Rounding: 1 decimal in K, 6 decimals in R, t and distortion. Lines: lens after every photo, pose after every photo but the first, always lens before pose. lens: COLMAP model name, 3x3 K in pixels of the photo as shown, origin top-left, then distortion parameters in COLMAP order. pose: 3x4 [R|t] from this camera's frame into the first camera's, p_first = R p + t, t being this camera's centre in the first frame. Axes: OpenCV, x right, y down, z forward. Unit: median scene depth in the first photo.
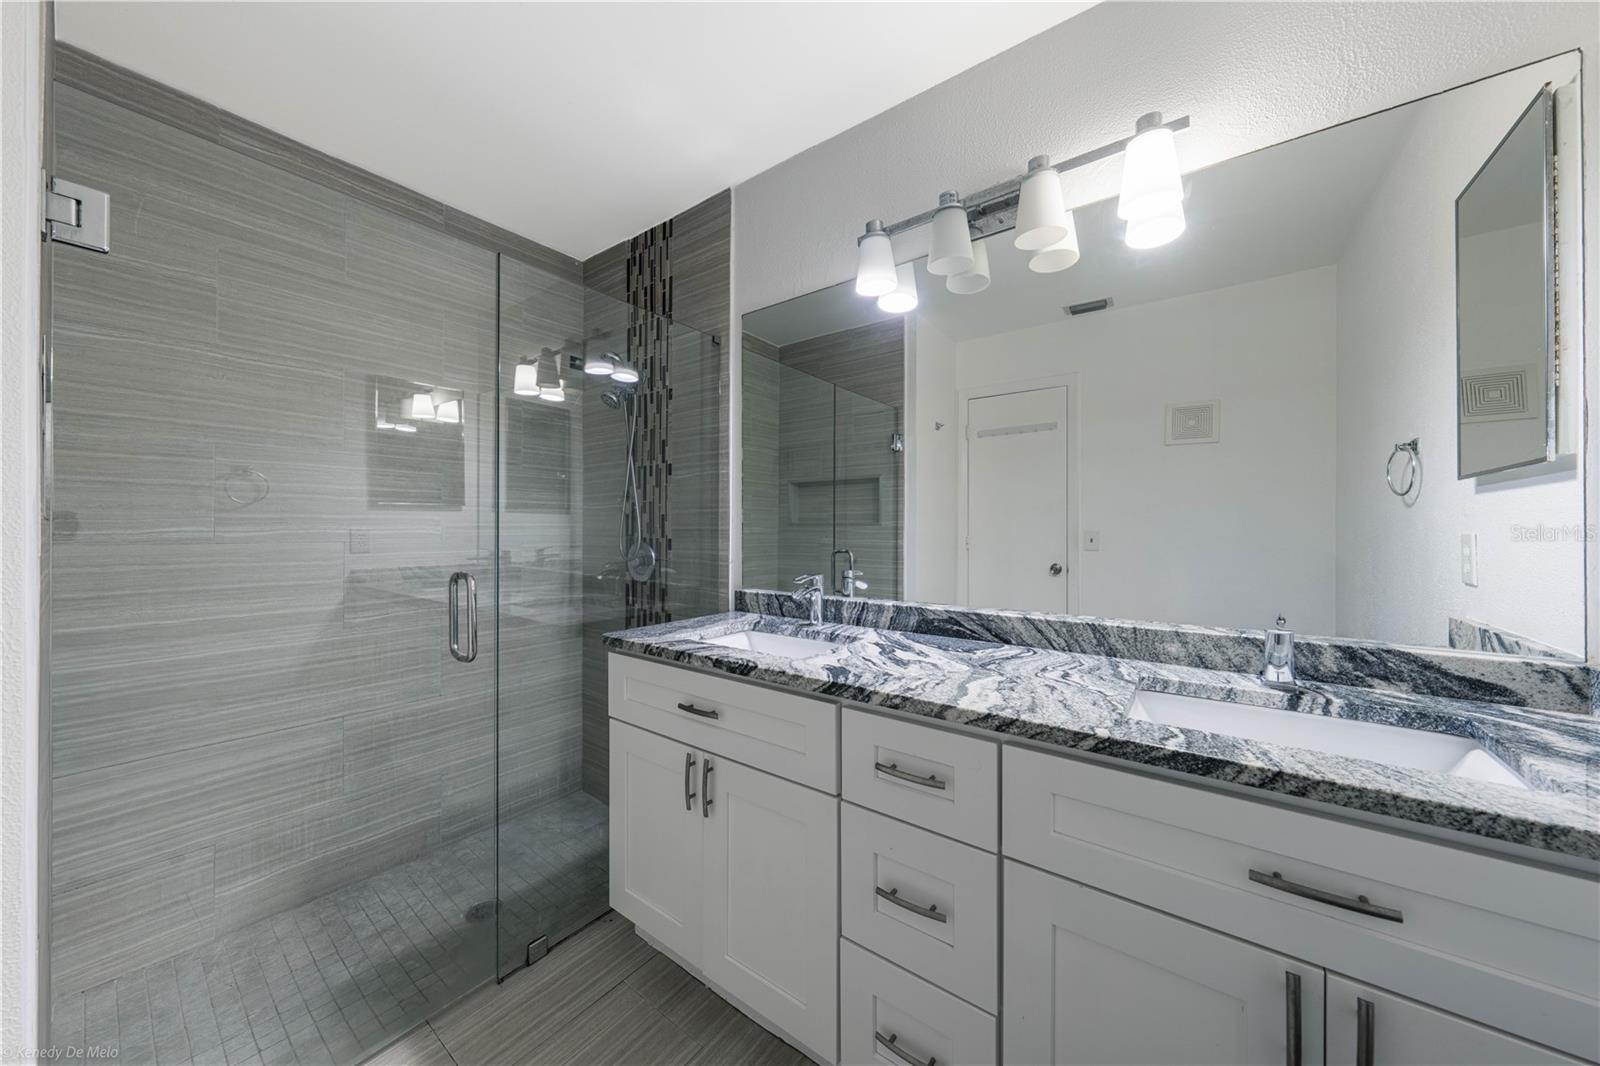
lens RADIAL K [[543.5, 0, 802.2], [0, 543.5, 527.3], [0, 0, 1]] dist [-0.001731, -0.000284]
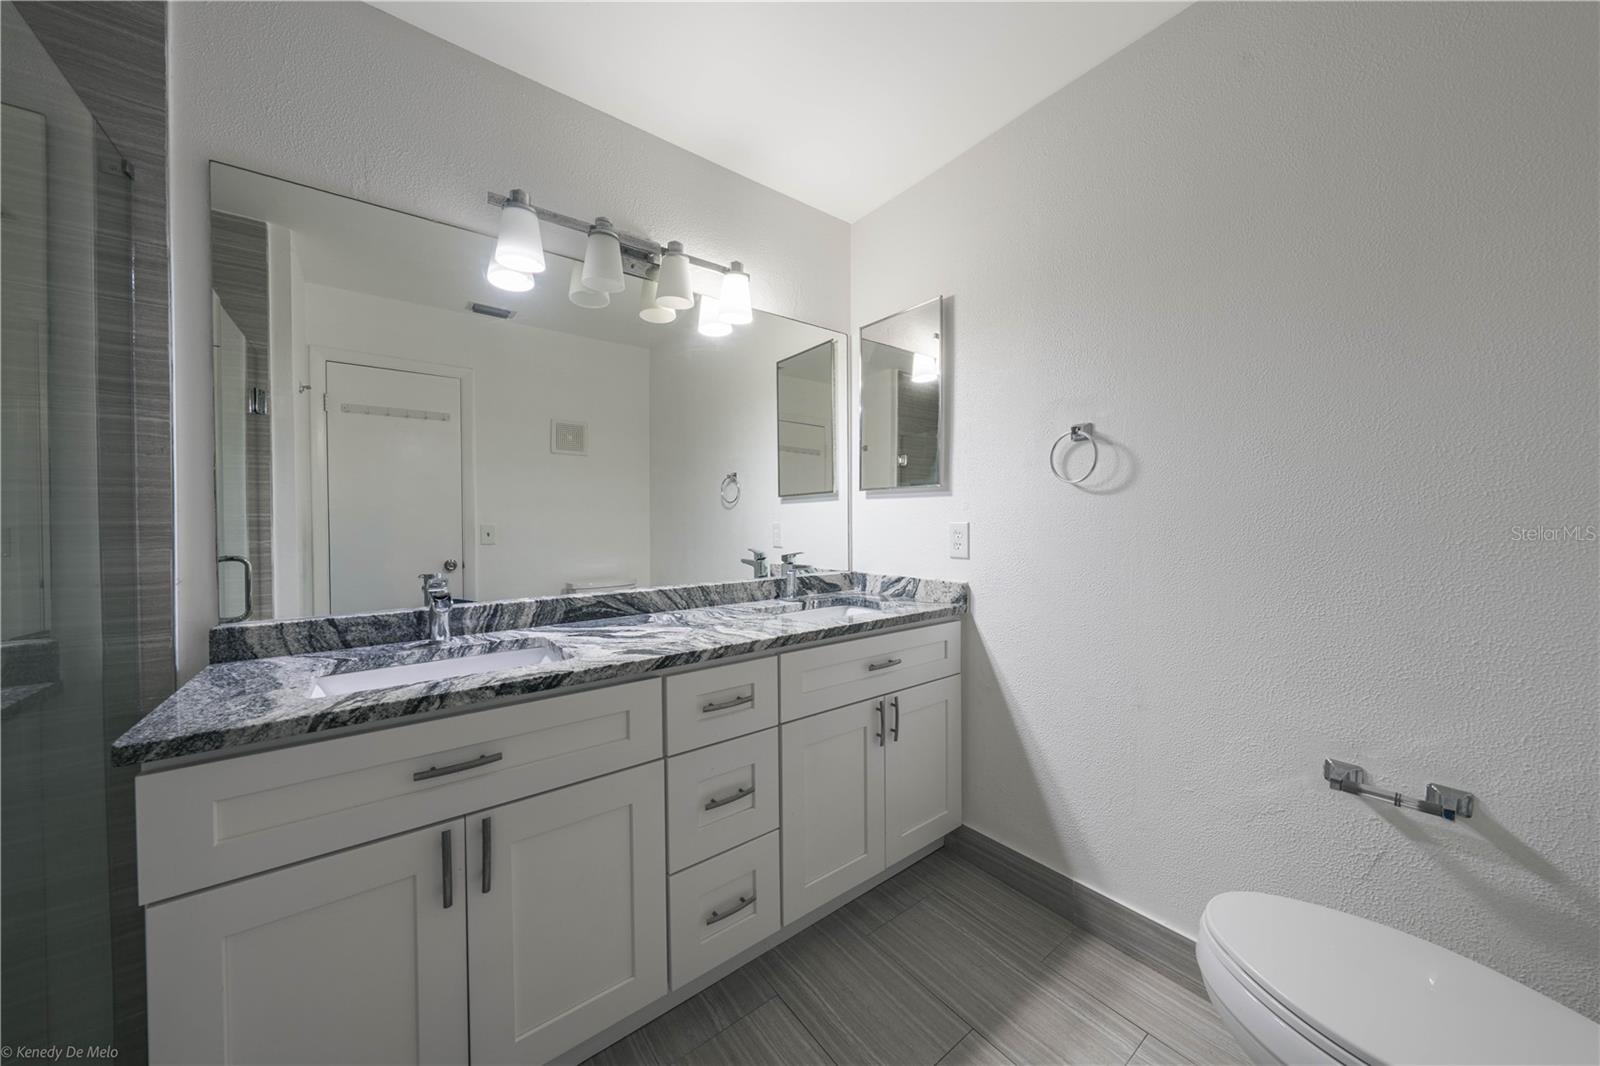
lens RADIAL K [[543.5, 0, 802.2], [0, 543.5, 527.3], [0, 0, 1]] dist [-0.001731, -0.000284]
pose [[0.267442, -0.013075, 0.963485, -0.710916], [0.006070, 0.999911, 0.011885, 0.004612], [-0.963555, 0.002669, 0.267497, 0.318595]]
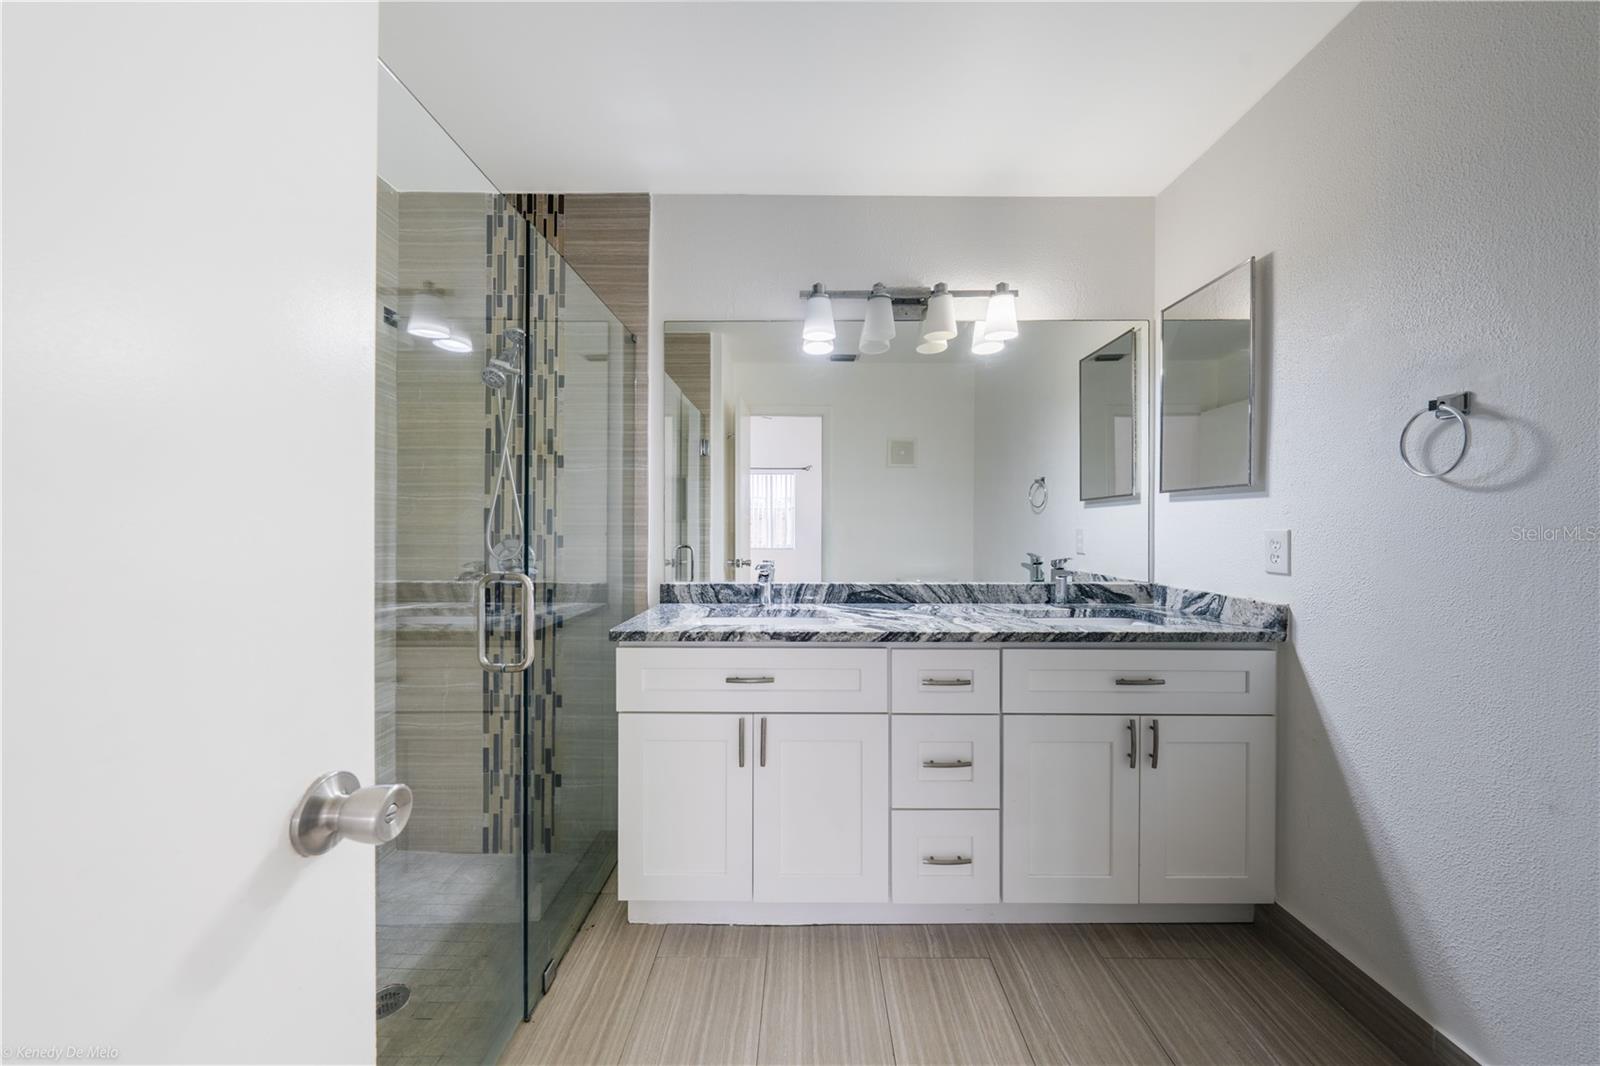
lens RADIAL K [[543.5, 0, 802.2], [0, 543.5, 527.3], [0, 0, 1]] dist [-0.001731, -0.000284]
pose [[0.804889, 0.000219, 0.593426, -0.725865], [-0.002325, 0.999993, 0.002784, 0.005336], [-0.593422, -0.003621, 0.804884, -0.004644]]
